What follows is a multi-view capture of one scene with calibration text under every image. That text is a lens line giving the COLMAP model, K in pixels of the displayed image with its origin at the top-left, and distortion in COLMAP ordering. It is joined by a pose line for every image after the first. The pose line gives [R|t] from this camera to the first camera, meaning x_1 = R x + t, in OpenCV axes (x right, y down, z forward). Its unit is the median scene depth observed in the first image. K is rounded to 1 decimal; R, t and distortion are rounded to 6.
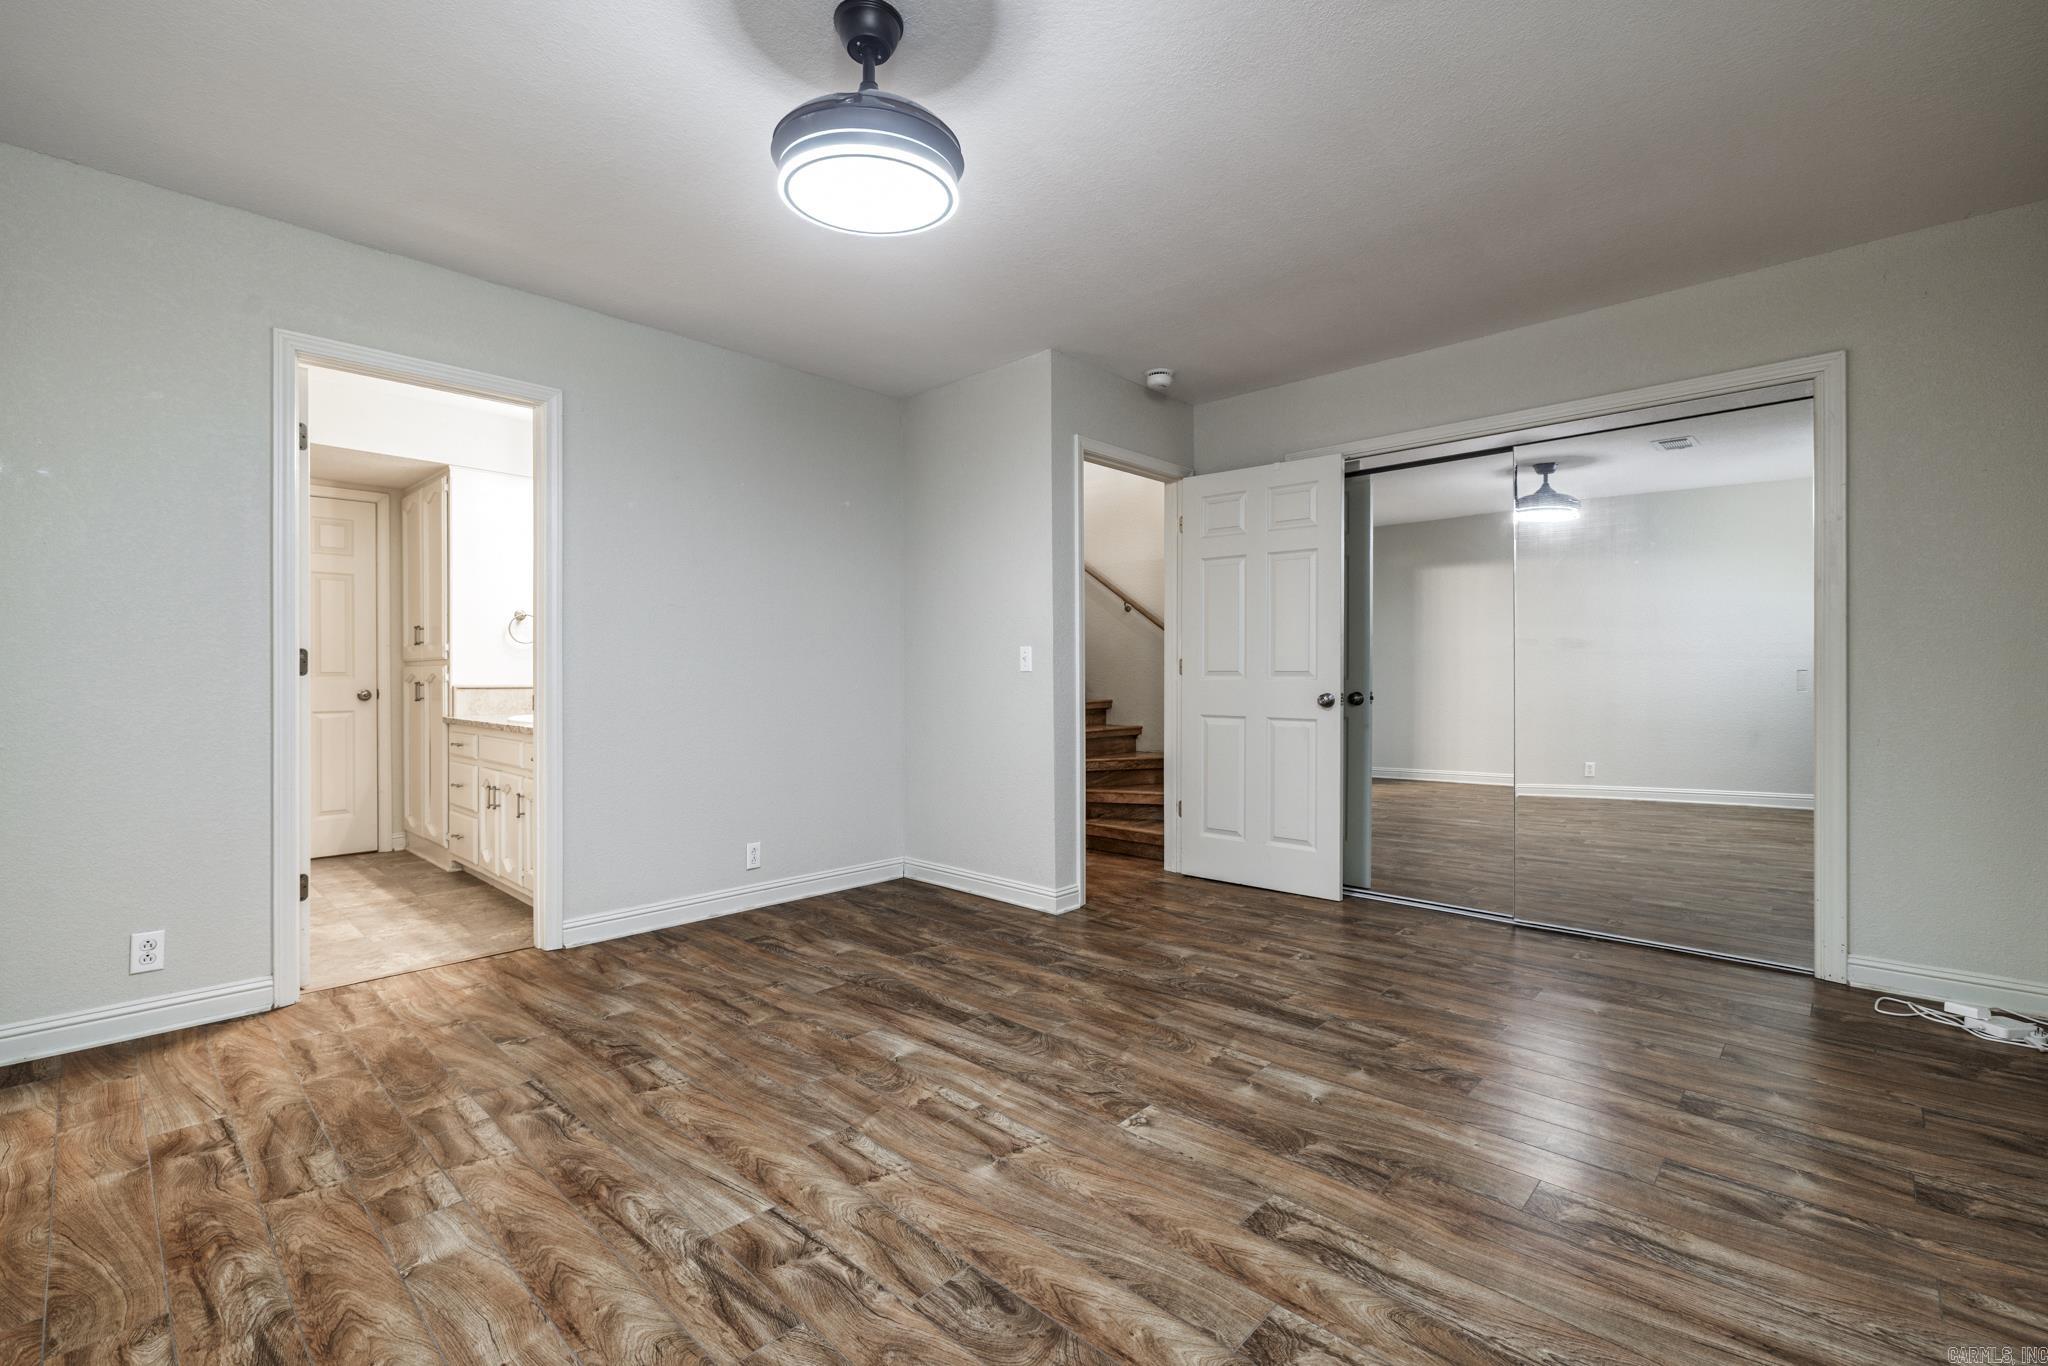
lens RADIAL K [[878.8, 0, 1027.0], [0, 878.8, 679.7], [0, 0, 1]] dist [-0.000225, -0.000075]
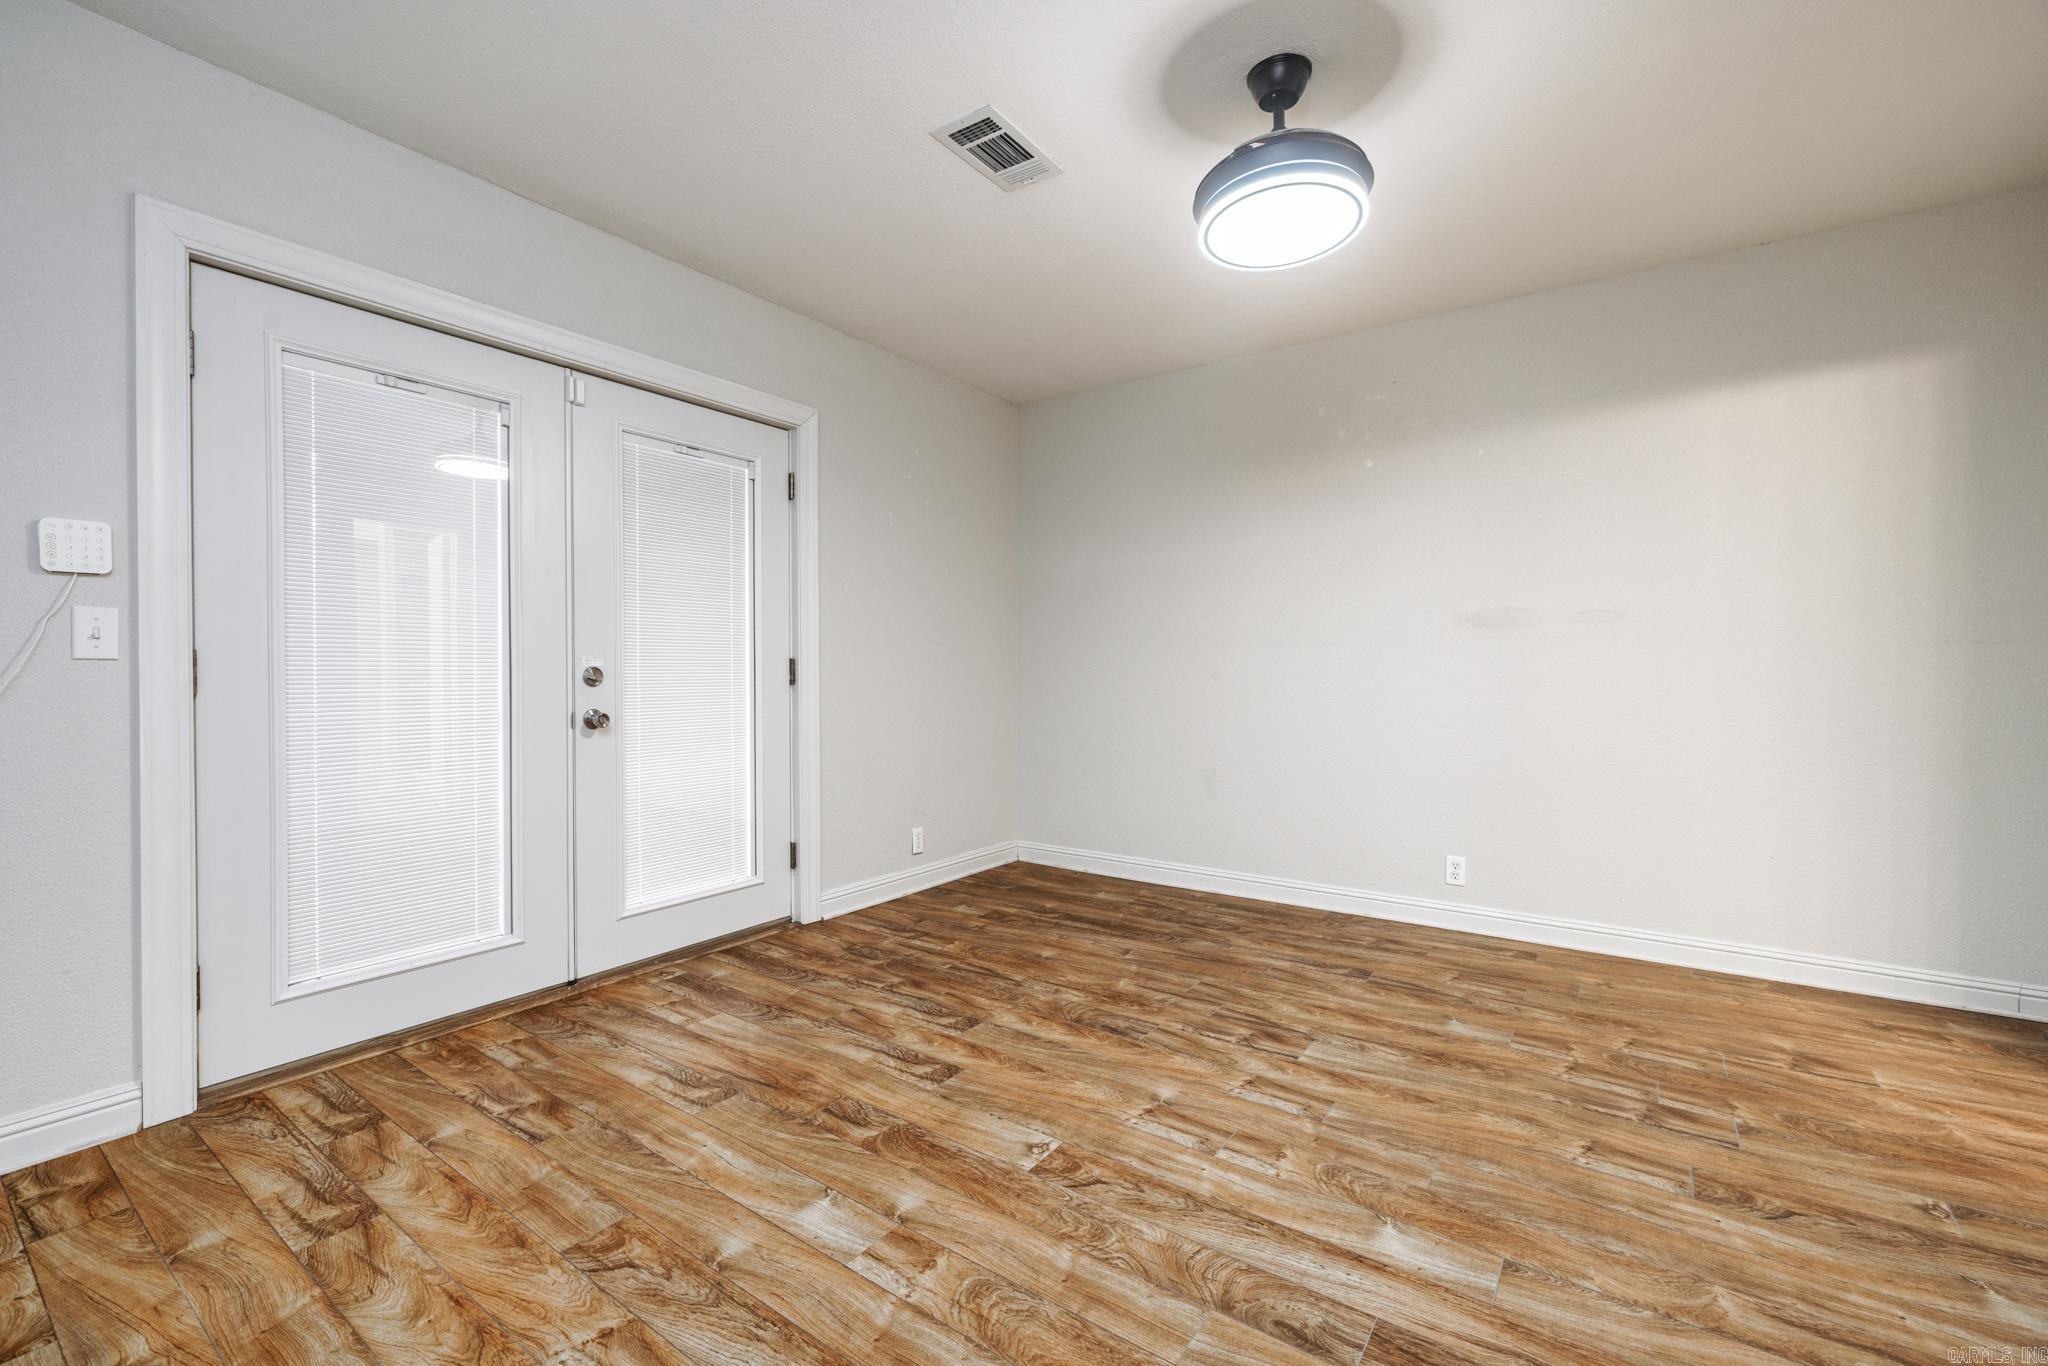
lens RADIAL K [[878.8, 0, 1019.8], [0, 878.8, 677.1], [0, 0, 1]] dist [-0.000225, -0.000075]
pose [[-0.991710, 0.000767, -0.128497, 0.284545], [-0.001152, 0.999889, 0.014855, -0.020160], [0.128494, 0.014880, -0.991599, 2.031444]]
